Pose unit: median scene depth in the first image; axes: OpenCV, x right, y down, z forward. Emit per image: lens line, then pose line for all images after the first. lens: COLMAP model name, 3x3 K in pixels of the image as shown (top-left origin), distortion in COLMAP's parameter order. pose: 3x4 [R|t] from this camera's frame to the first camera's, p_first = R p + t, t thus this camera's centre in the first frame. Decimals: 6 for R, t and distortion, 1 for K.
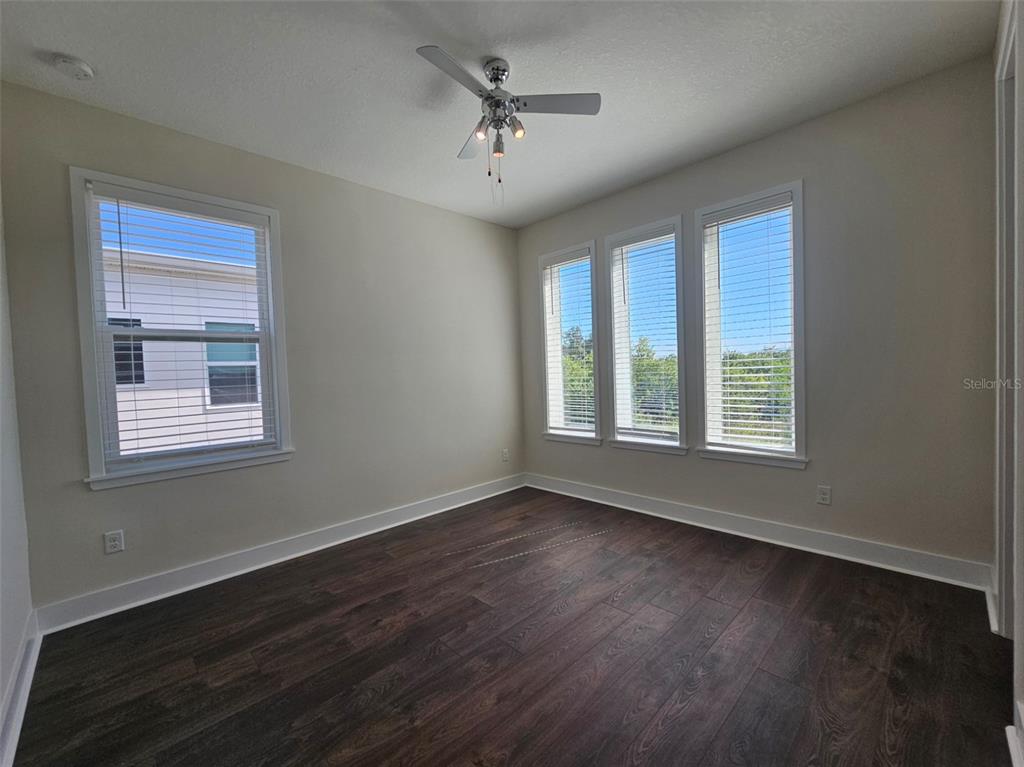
lens RADIAL K [[424.7, 0, 515.4], [0, 424.7, 384.1], [0, 0, 1]] dist [0.001472, 0.000943]
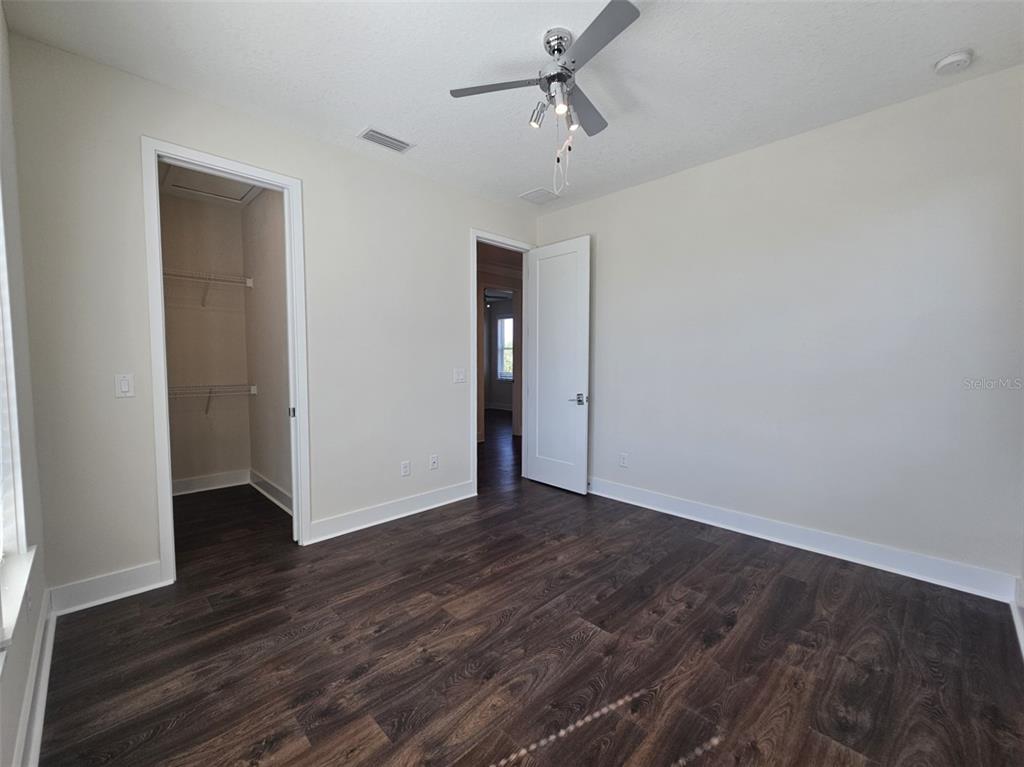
lens RADIAL K [[424.7, 0, 515.4], [0, 424.7, 384.1], [0, 0, 1]] dist [0.001472, 0.000943]
pose [[-0.999374, 0.035298, -0.002475, 0.068667], [0.034946, 0.995534, 0.087699, -0.067514], [0.005560, 0.087558, -0.996144, 1.796698]]
